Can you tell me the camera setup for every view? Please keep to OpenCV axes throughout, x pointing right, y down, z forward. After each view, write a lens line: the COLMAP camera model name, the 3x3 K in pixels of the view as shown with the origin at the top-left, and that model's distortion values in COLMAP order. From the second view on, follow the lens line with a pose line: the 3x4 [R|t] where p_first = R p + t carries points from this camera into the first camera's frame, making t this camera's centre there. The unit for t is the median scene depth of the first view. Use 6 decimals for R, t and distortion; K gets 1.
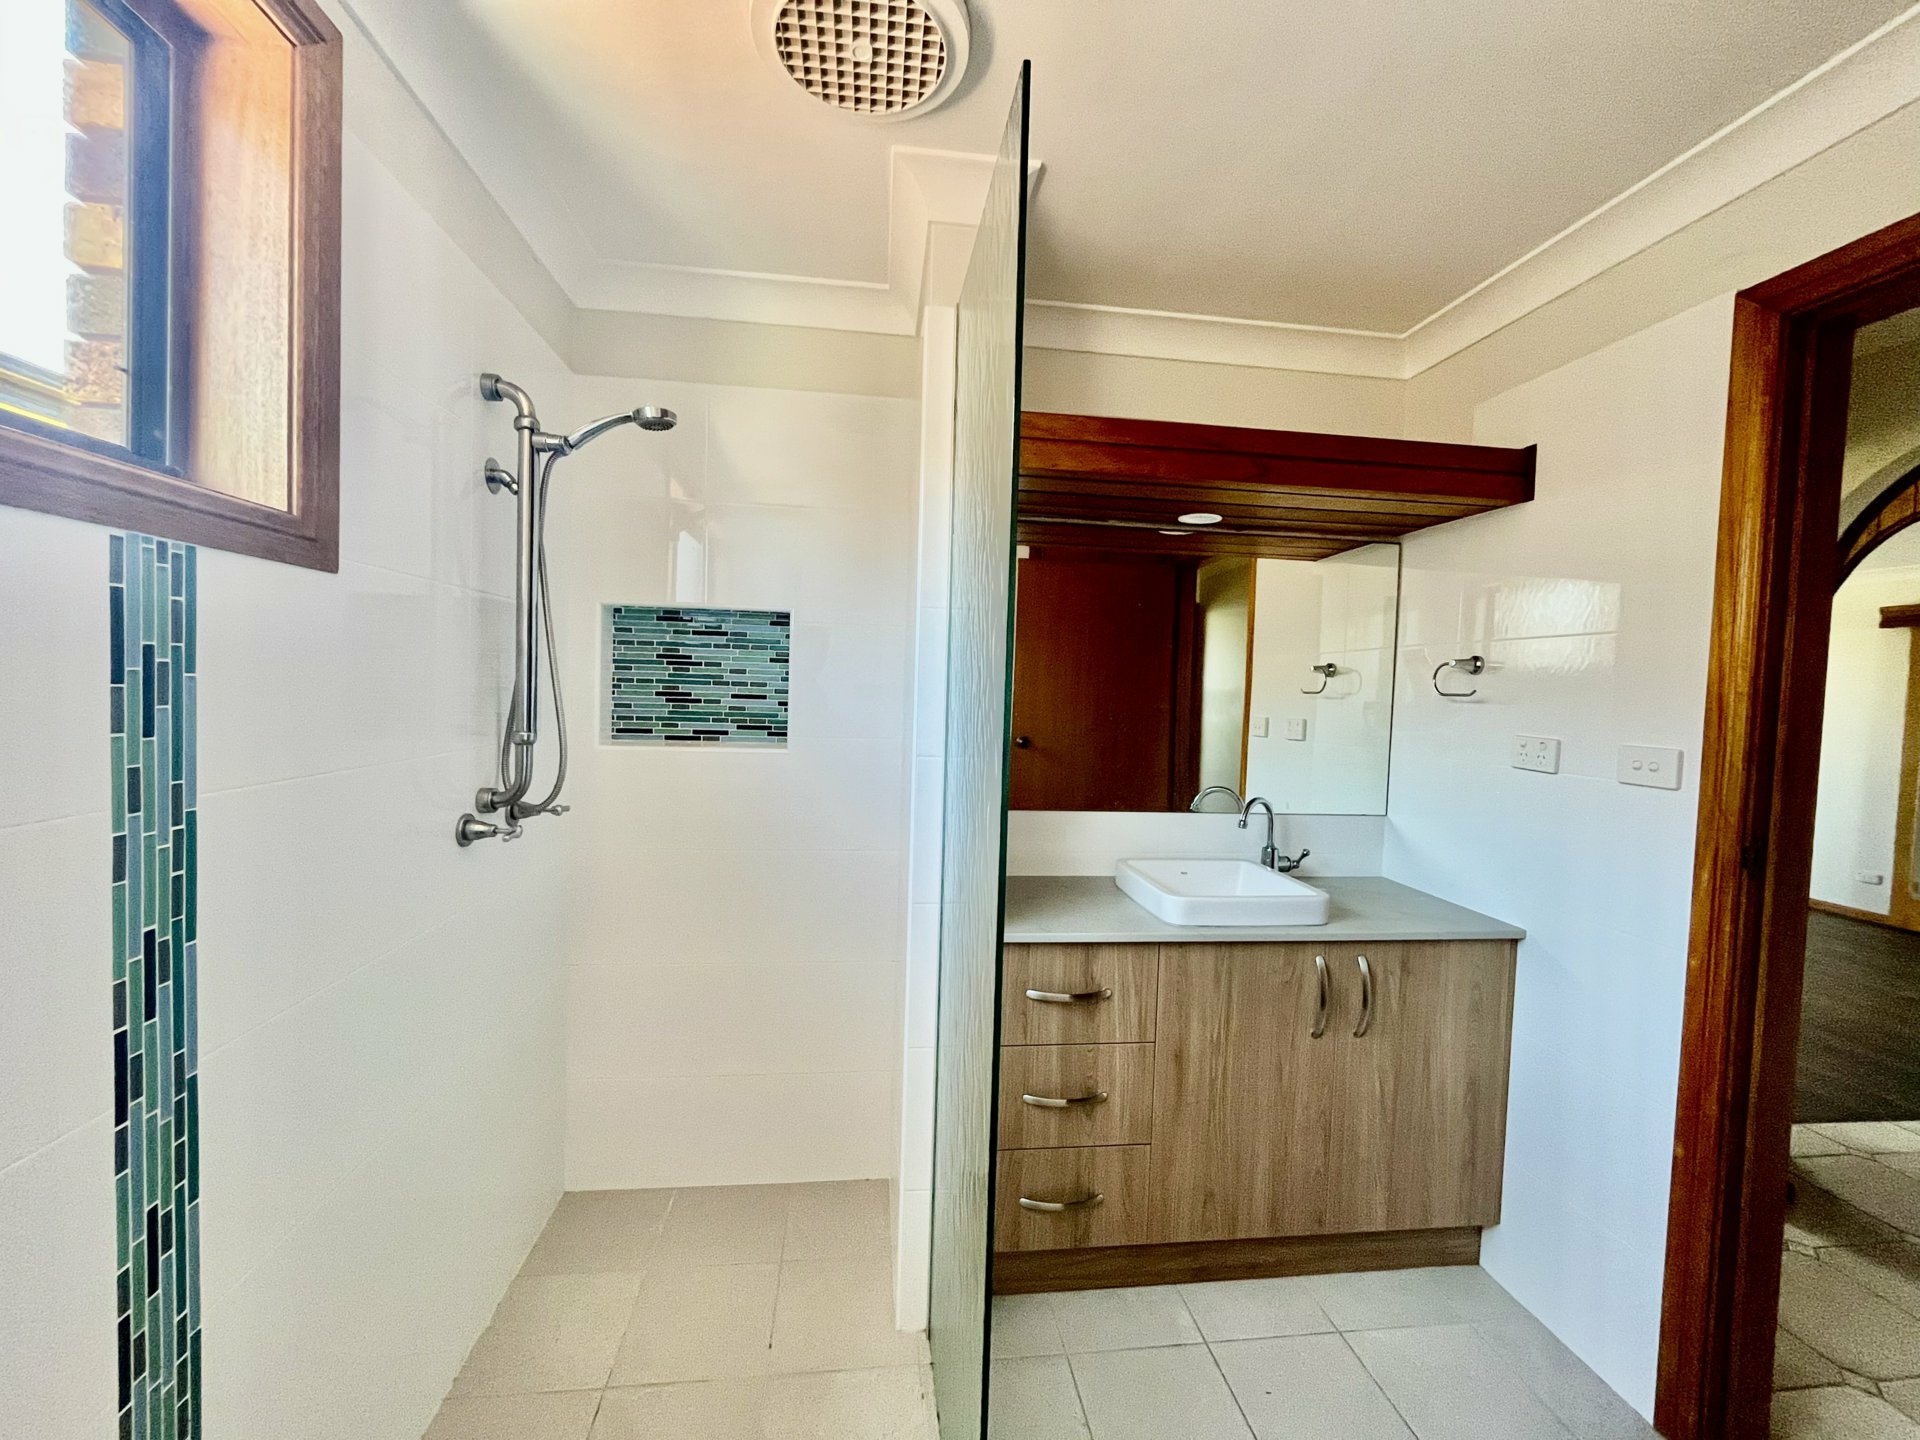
lens RADIAL K [[775.6, 0, 957.7], [0, 775.6, 721.5], [0, 0, 1]] dist [-0.000841, -0.000063]
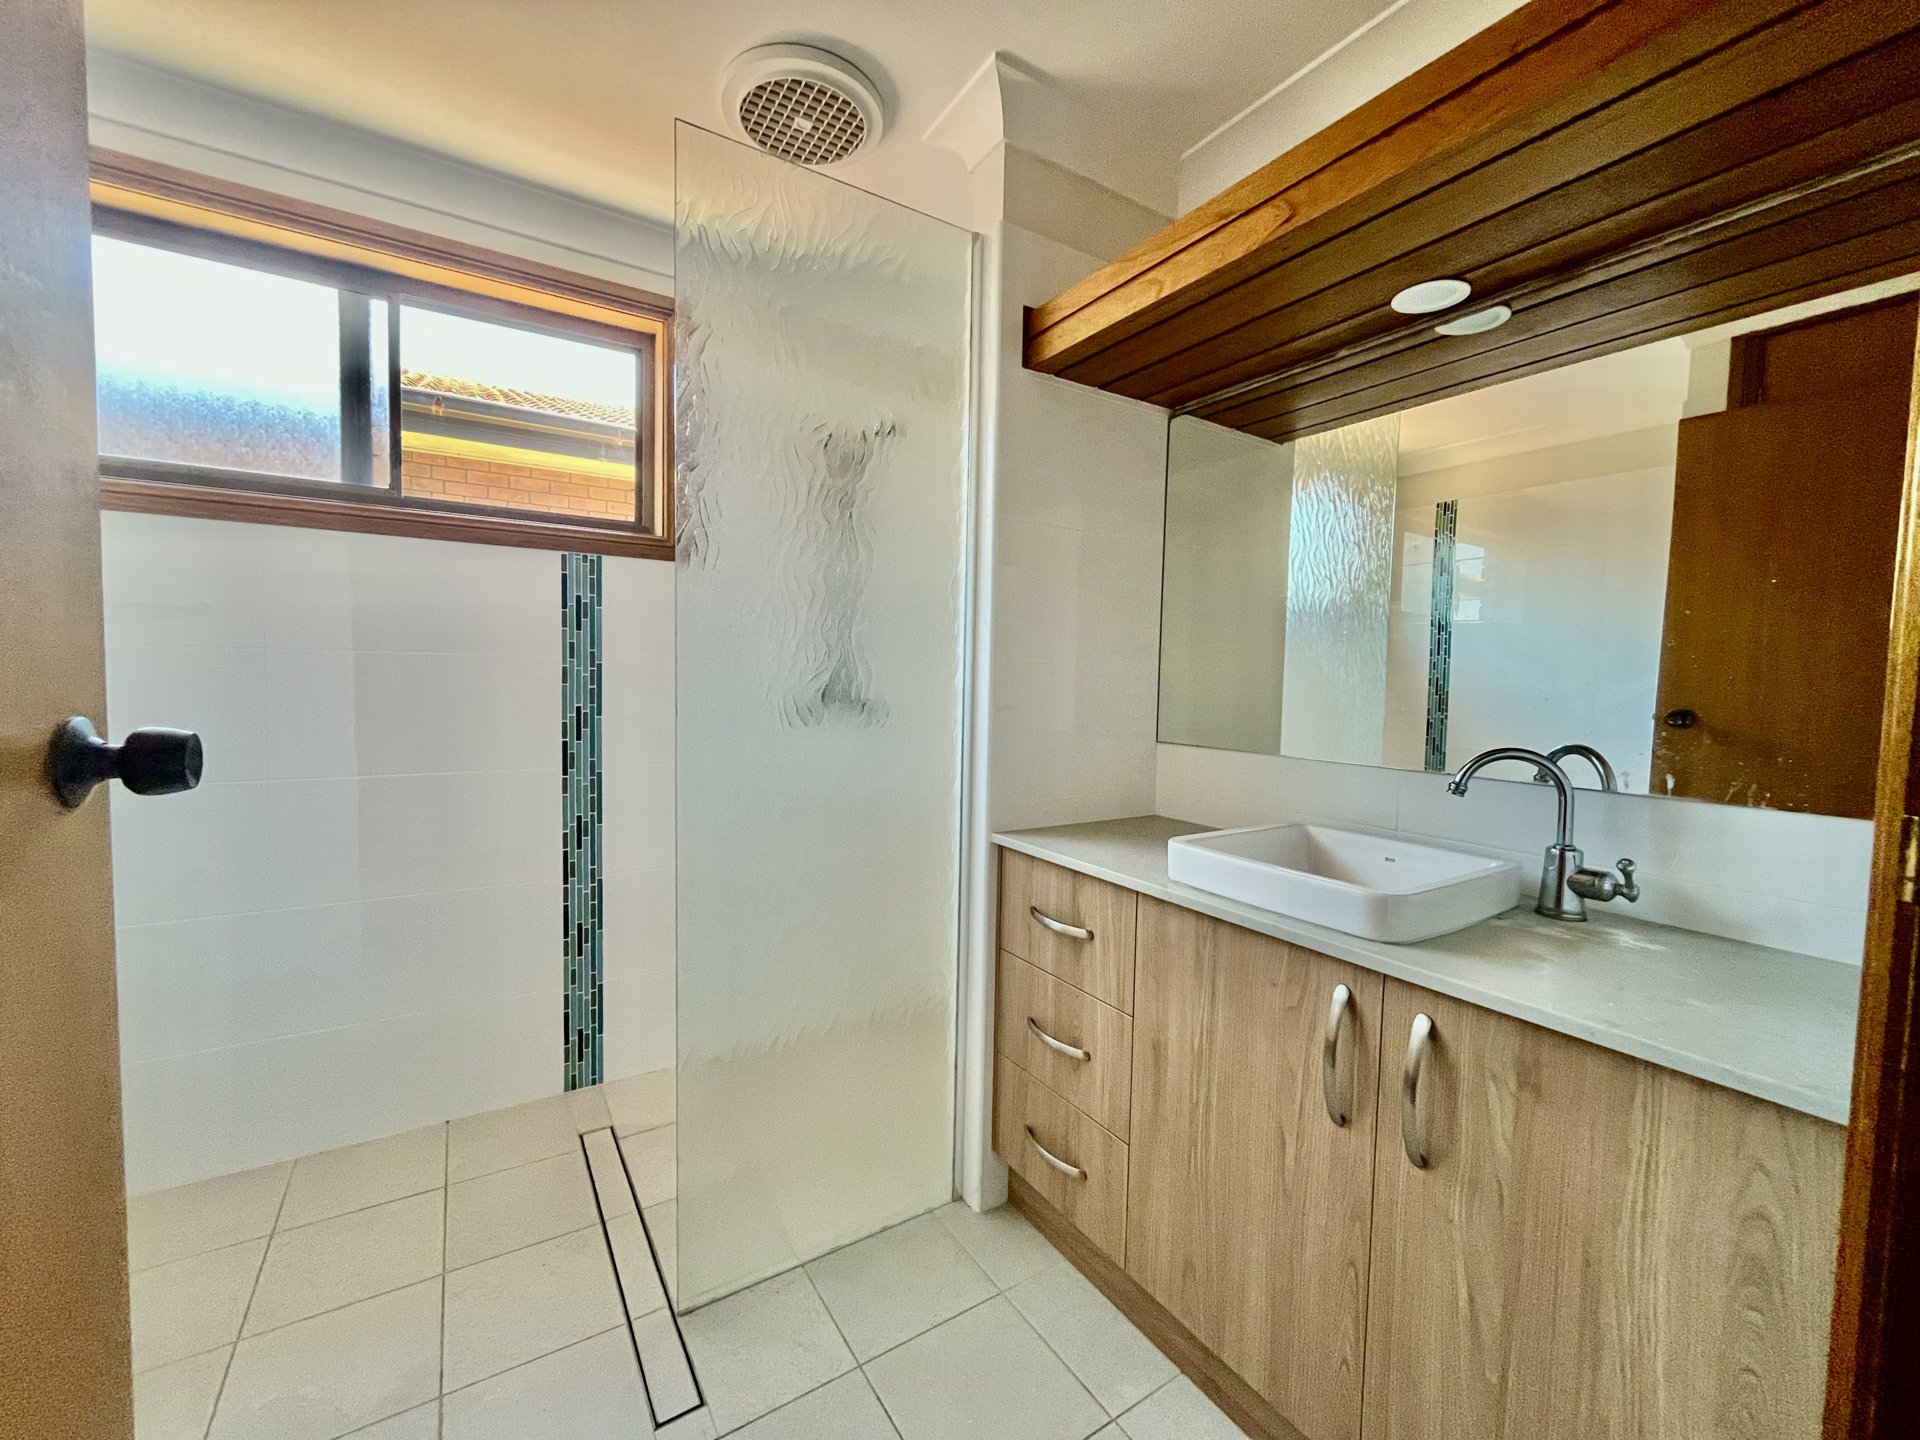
lens RADIAL K [[775.6, 0, 959.2], [0, 775.6, 712.8], [0, 0, 1]] dist [-0.000841, -0.000063]
pose [[0.435300, 0.023738, -0.899972, 1.678937], [-0.043317, 0.999047, 0.005400, 0.204054], [0.899243, 0.036633, 0.435913, 0.924683]]
